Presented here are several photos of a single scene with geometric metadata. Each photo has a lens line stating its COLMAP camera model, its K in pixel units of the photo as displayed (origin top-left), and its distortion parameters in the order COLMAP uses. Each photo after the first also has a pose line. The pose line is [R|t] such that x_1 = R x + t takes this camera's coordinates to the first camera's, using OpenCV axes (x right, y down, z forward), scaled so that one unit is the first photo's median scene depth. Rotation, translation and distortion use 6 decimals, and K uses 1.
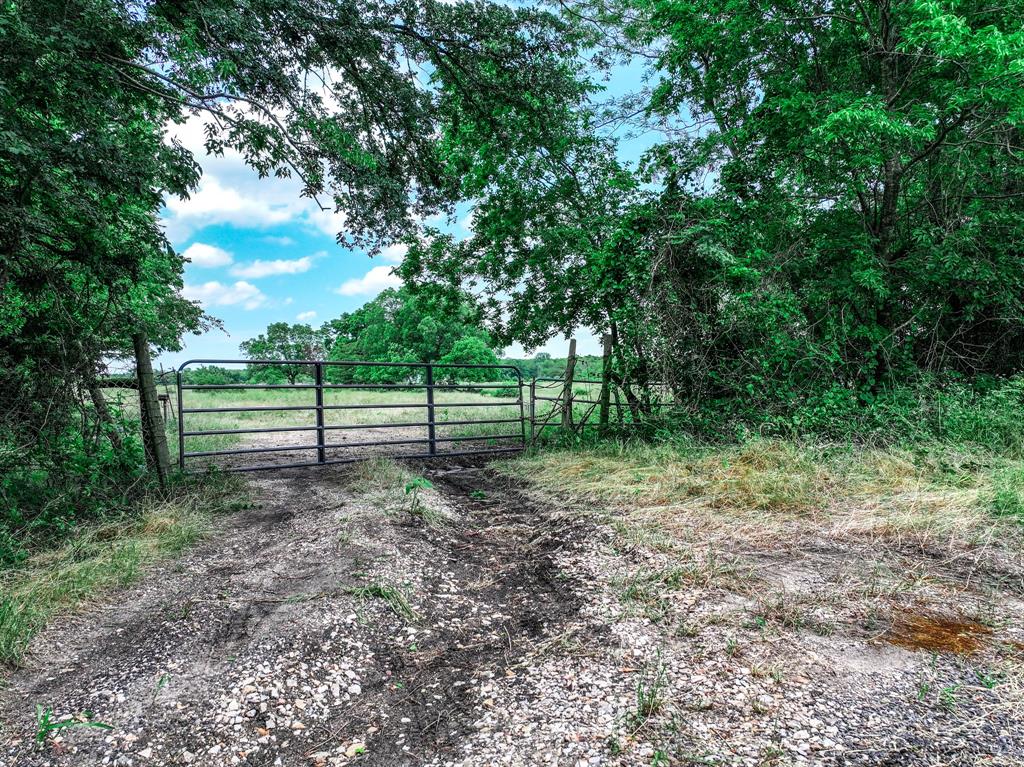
lens RADIAL K [[704.1, 0, 512.0], [0, 704.1, 383.5], [0, 0, 1]] dist [0.004546, 0.004395]
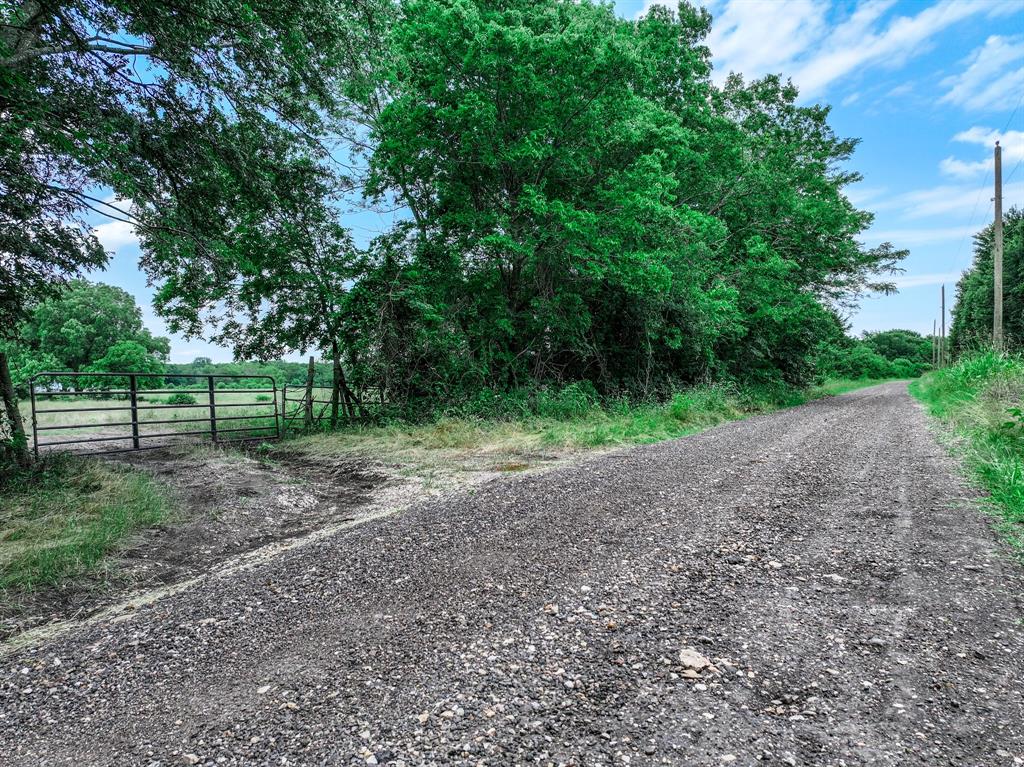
lens RADIAL K [[704.1, 0, 512.0], [0, 704.1, 383.5], [0, 0, 1]] dist [0.004546, 0.004395]
pose [[0.897420, -0.005176, 0.441146, -0.207989], [0.009710, 0.999921, -0.008020, 0.005776], [-0.441070, 0.011481, 0.897399, -0.490554]]
